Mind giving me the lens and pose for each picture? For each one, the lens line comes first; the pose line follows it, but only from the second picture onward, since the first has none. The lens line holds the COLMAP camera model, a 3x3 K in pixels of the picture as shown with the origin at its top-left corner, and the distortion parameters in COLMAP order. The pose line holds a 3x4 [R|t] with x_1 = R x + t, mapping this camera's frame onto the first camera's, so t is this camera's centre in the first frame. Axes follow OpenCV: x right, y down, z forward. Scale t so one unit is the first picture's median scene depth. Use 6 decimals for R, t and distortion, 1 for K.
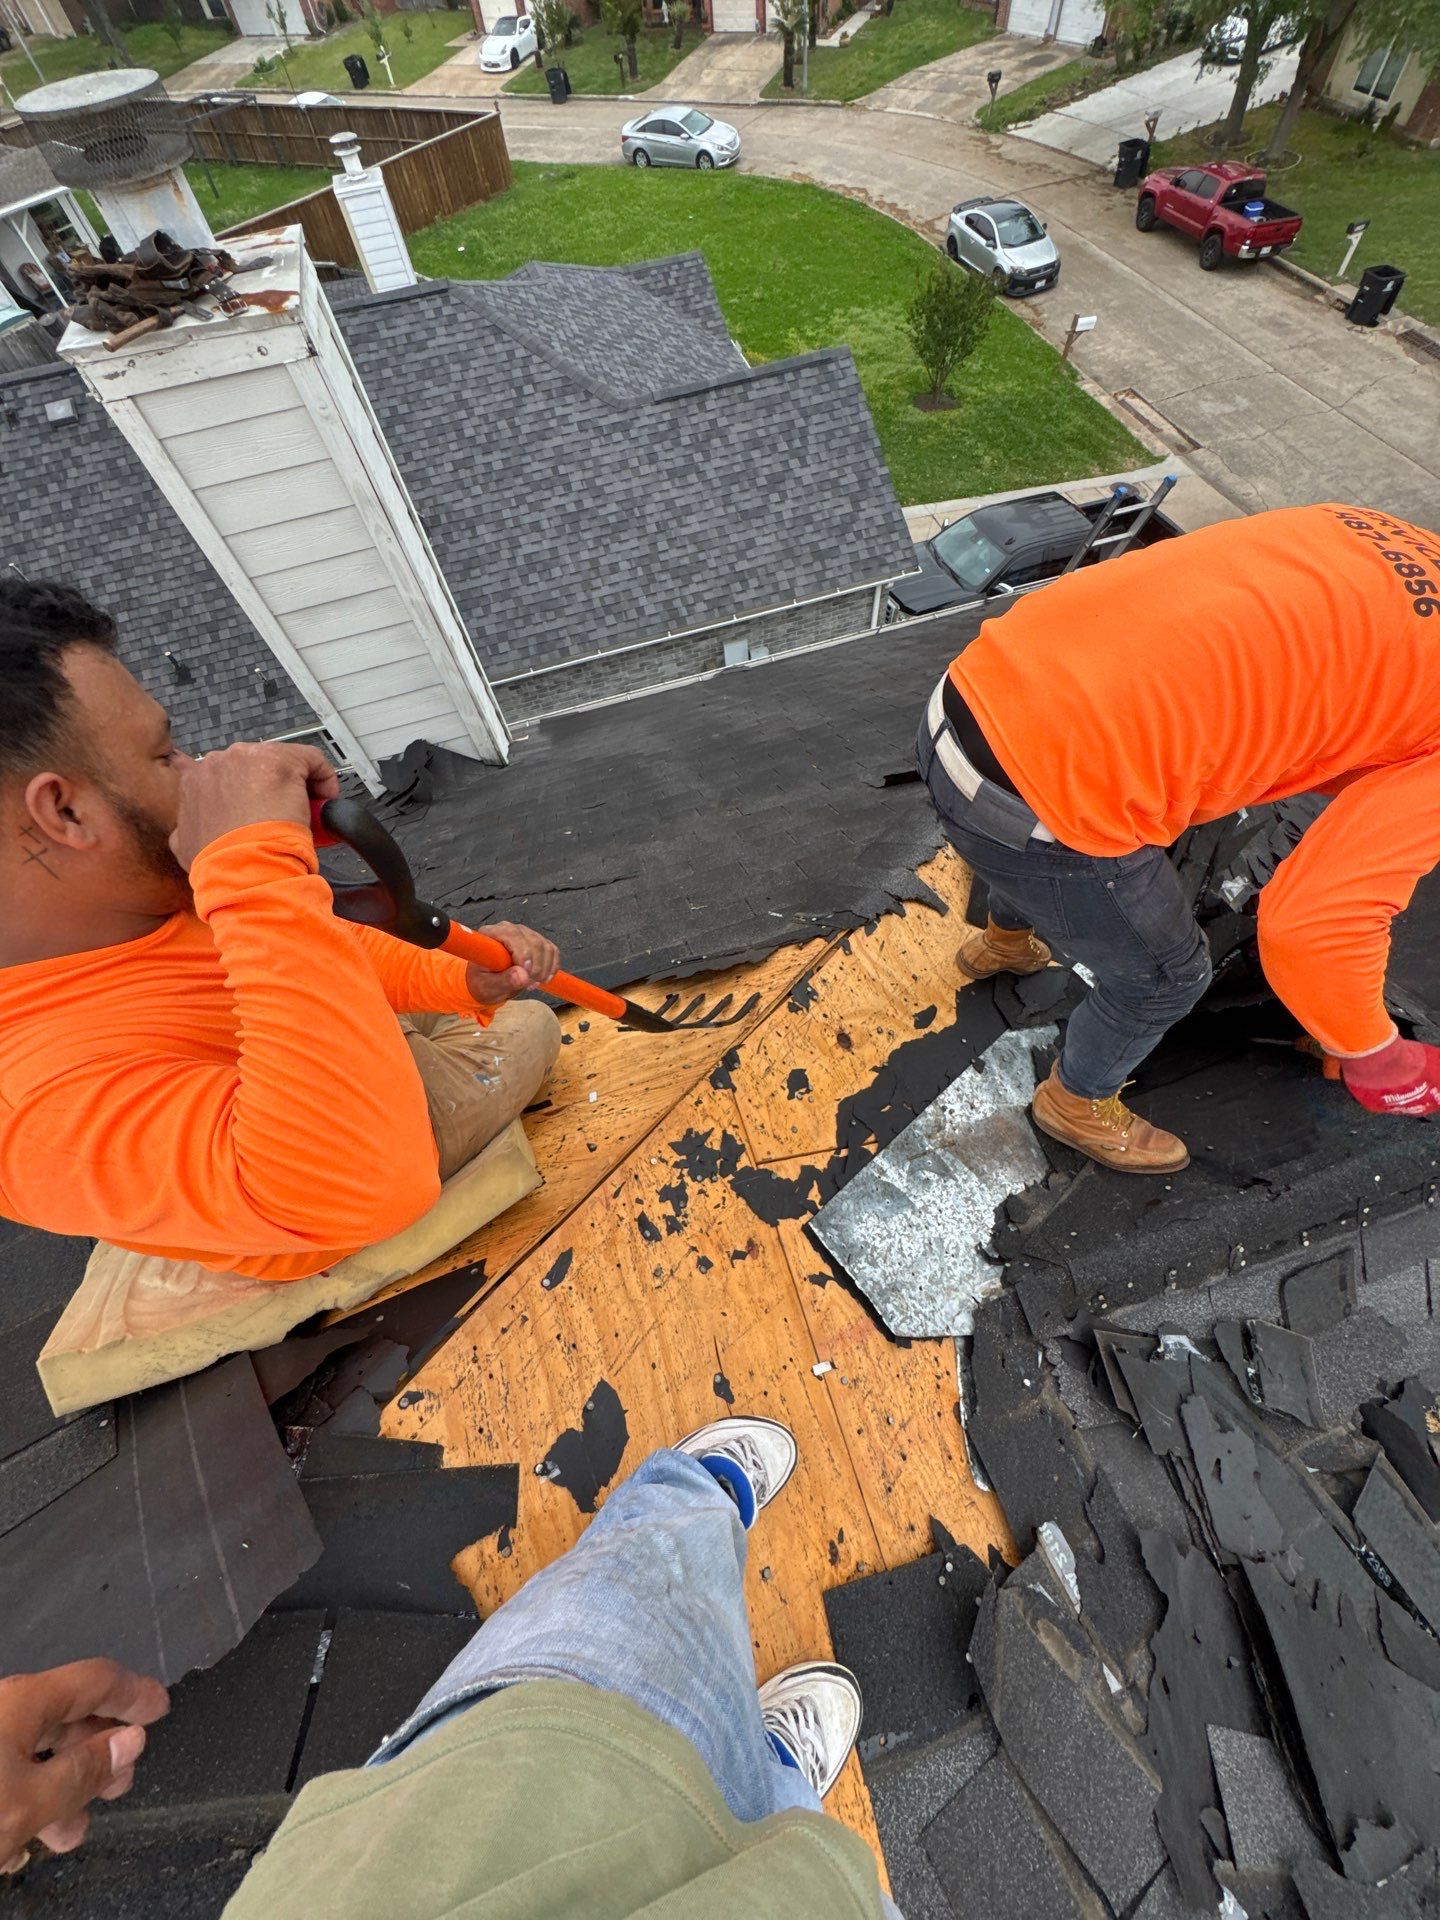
lens RADIAL K [[764.0, 0, 723.5], [0, 764.0, 956.9], [0, 0, 1]] dist [-0.003803, -0.000032]
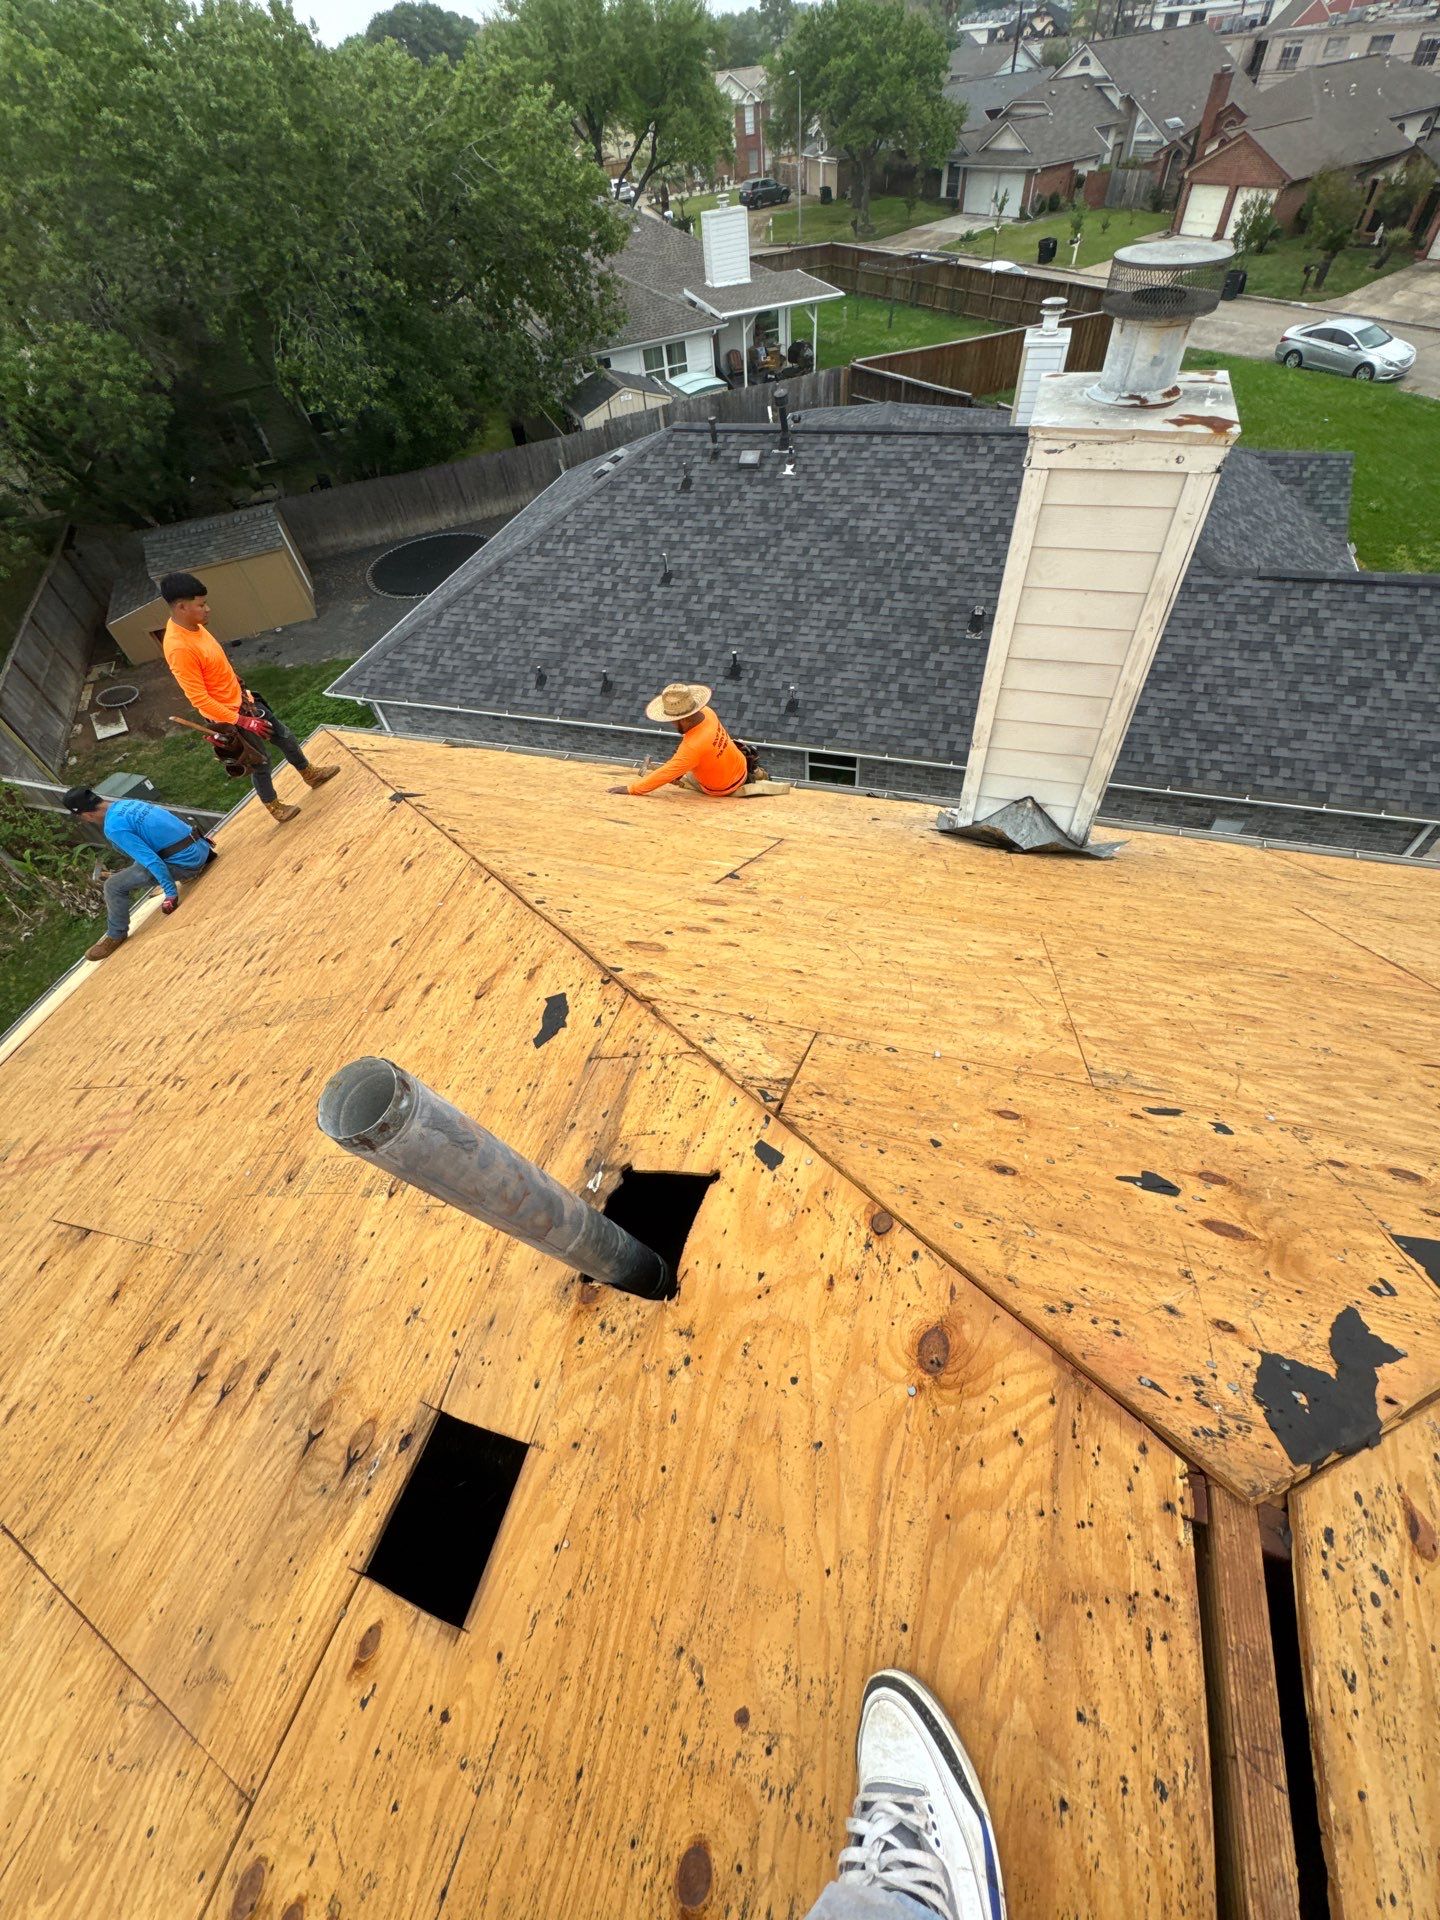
lens RADIAL K [[764.0, 0, 723.8], [0, 764.0, 958.5], [0, 0, 1]] dist [-0.003803, -0.000032]
pose [[0.830427, 0.435168, -0.347879, -0.106559], [-0.471575, 0.881526, -0.022987, 0.055988], [0.296662, 0.183140, 0.937257, -0.038487]]
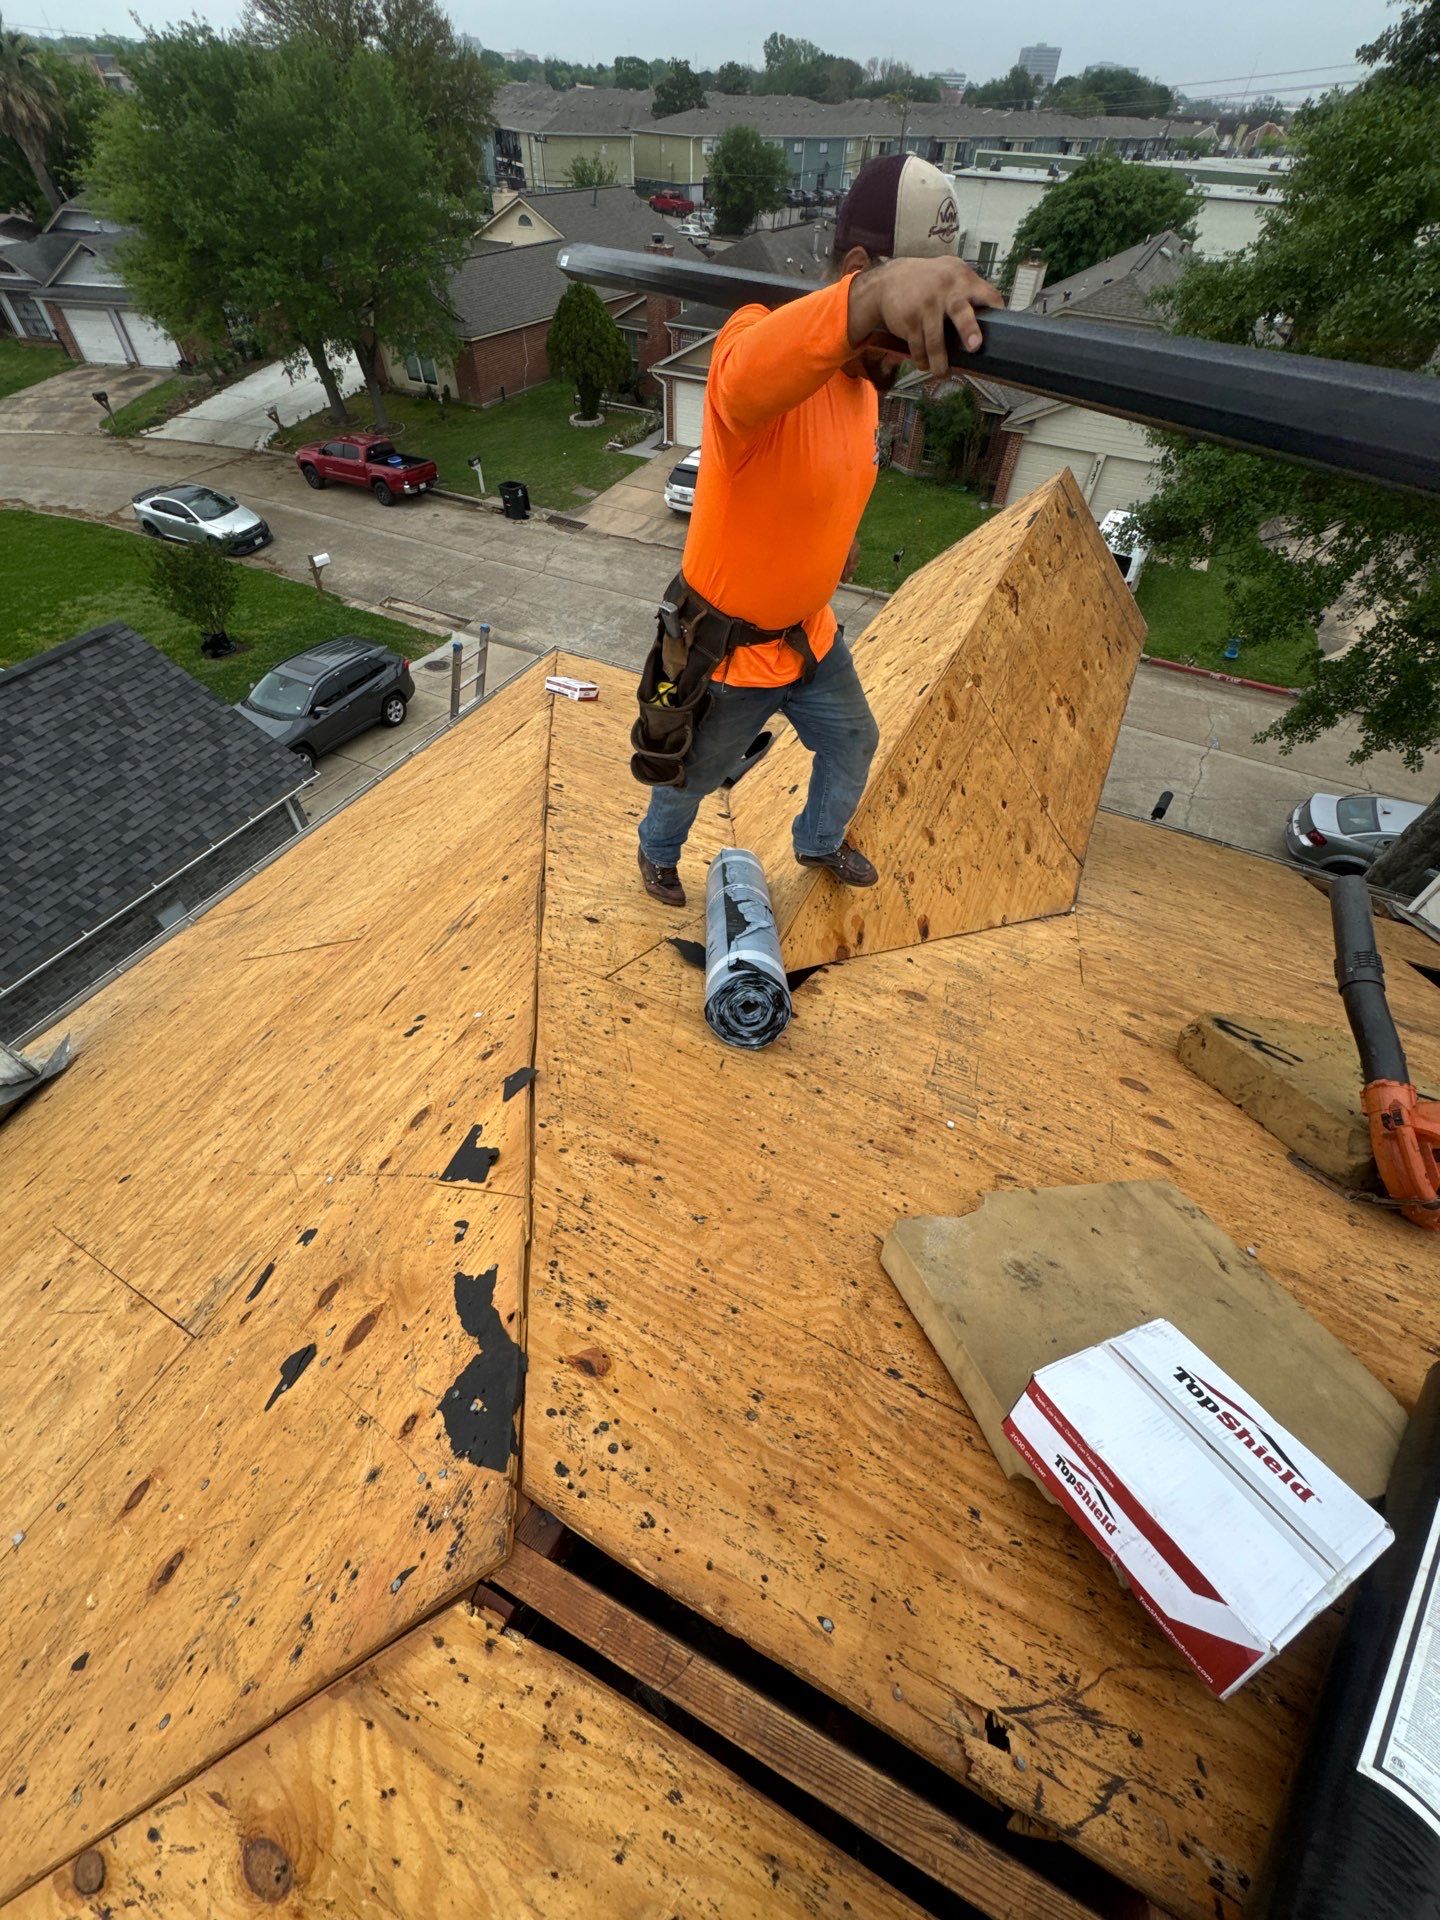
lens RADIAL K [[764.0, 0, 721.8], [0, 764.0, 957.7], [0, 0, 1]] dist [-0.003803, -0.000032]
pose [[0.677412, -0.486785, 0.551501, -0.069463], [0.591339, 0.806290, -0.014669, 0.043791], [-0.437529, 0.336061, 0.834045, -0.037489]]
